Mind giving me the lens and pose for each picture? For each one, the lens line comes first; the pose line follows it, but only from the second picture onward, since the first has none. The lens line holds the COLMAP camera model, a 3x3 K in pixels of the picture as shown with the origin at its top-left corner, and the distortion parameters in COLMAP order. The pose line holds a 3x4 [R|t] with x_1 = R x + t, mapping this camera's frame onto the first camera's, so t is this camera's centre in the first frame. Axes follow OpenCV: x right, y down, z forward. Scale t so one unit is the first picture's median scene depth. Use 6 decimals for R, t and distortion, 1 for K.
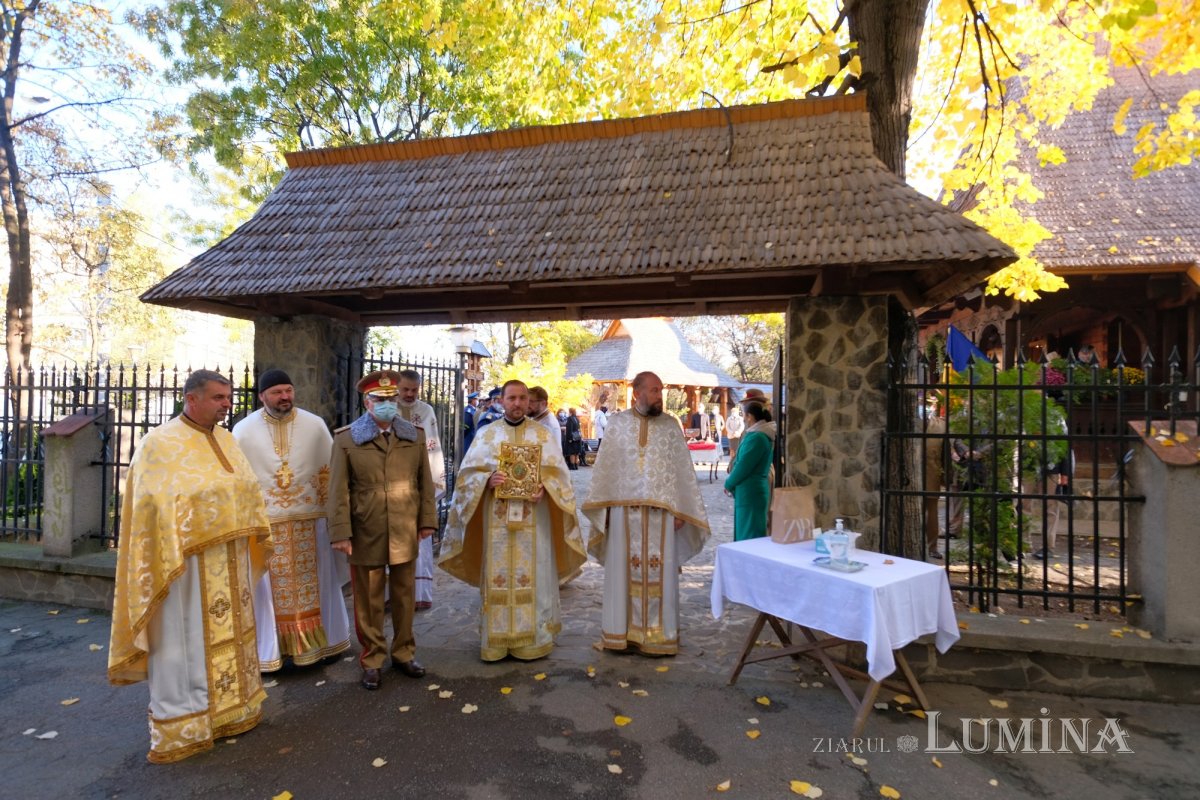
lens RADIAL K [[634.8, 0, 607.2], [0, 634.8, 399.0], [0, 0, 1]] dist [0.009603, -0.007946]
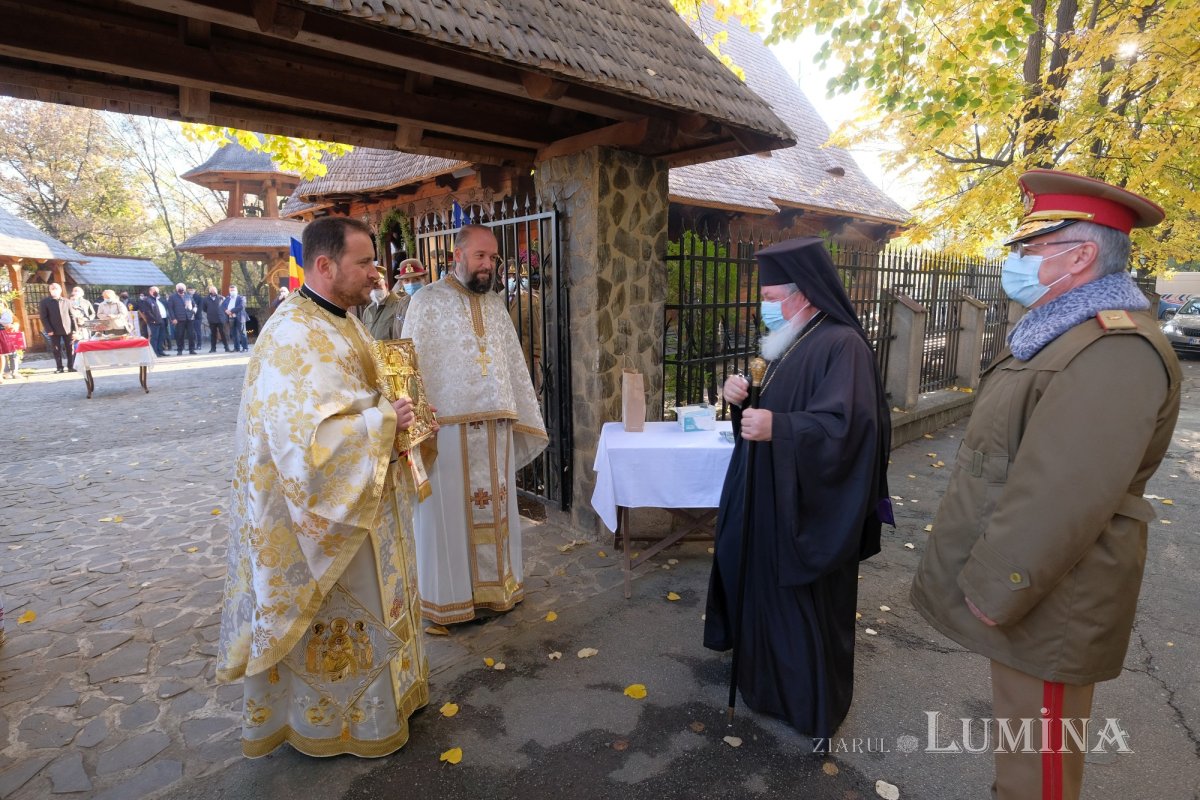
lens RADIAL K [[634.8, 0, 601.6], [0, 634.8, 396.6], [0, 0, 1]] dist [0.009603, -0.007946]
pose [[0.558506, -0.146923, 0.816385, -0.447612], [-0.001935, 0.983956, 0.178403, 0.016389], [-0.829498, -0.101219, 0.549260, 0.509337]]
